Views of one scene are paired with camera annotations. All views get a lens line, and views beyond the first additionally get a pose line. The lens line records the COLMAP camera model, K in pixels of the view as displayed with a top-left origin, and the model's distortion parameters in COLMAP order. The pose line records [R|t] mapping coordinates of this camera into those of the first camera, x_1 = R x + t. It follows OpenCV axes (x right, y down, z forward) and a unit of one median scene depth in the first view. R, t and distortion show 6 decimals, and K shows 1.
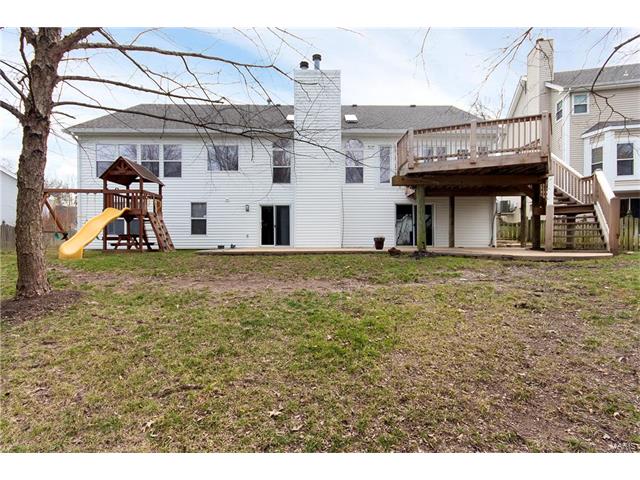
lens RADIAL K [[294.0, 0, 319.9], [0, 294.0, 244.9], [0, 0, 1]] dist [0.009228, -0.000009]
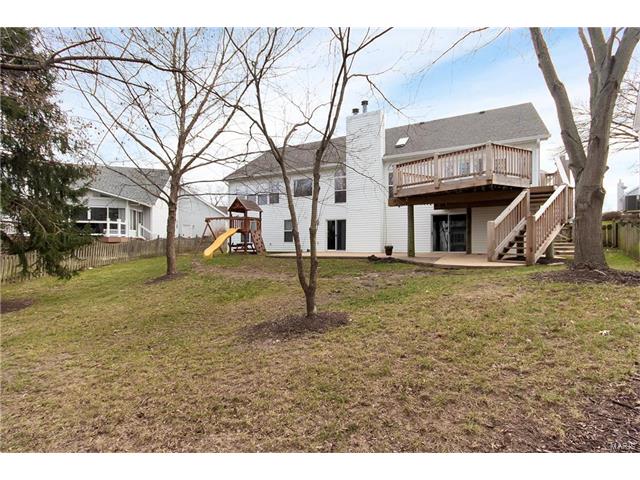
lens RADIAL K [[284.1, 0, 320.0], [0, 284.1, 240.0], [0, 0, 1]] dist [0.000851, 0.000189]
pose [[0.884277, -0.006174, -0.466922, 0.395107], [-0.001351, 0.999875, -0.015781, -0.023972], [0.466961, 0.014585, 0.884158, -0.170524]]
